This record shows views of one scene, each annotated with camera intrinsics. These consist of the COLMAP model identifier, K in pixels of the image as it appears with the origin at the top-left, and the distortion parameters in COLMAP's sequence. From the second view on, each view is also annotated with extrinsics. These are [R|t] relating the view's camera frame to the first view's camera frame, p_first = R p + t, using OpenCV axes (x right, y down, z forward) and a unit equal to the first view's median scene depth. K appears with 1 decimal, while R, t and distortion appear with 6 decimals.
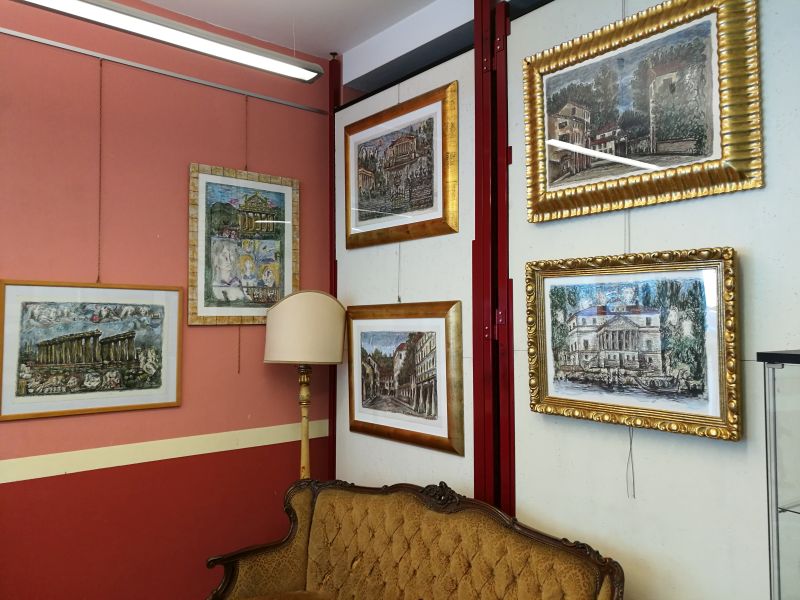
lens RADIAL K [[619.3, 0, 399.0], [0, 619.3, 297.4], [0, 0, 1]] dist [0.011601, -0.006706]
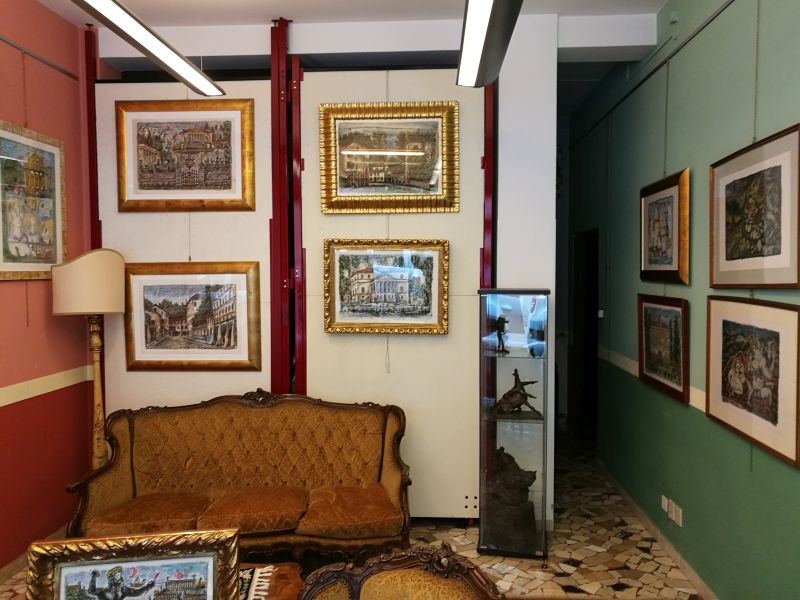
lens RADIAL K [[628.3, 0, 401.1], [0, 628.3, 297.2], [0, 0, 1]] dist [0.021196, -0.001950]
pose [[0.689378, -0.026094, 0.723932, -0.695858], [-0.026842, 0.997745, 0.061524, -0.010355], [-0.723905, -0.061845, 0.687123, -0.207533]]
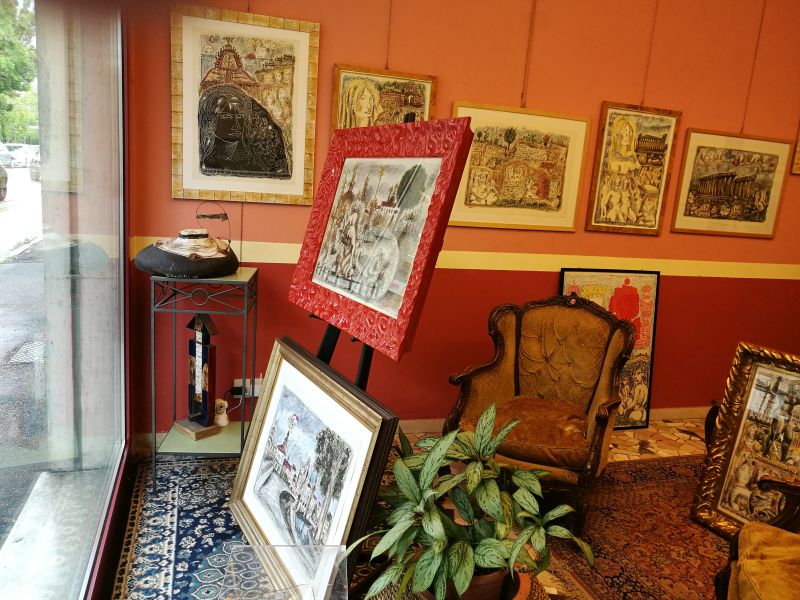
lens RADIAL K [[633.7, 0, 400.0], [0, 633.7, 300.0], [0, 0, 1]] dist [0.014778, 0.004831]
pose [[0.920485, 0.143515, -0.363470, -0.617156], [-0.065742, 0.973735, 0.217984, 0.070833], [0.385208, -0.176756, 0.905744, -0.522713]]
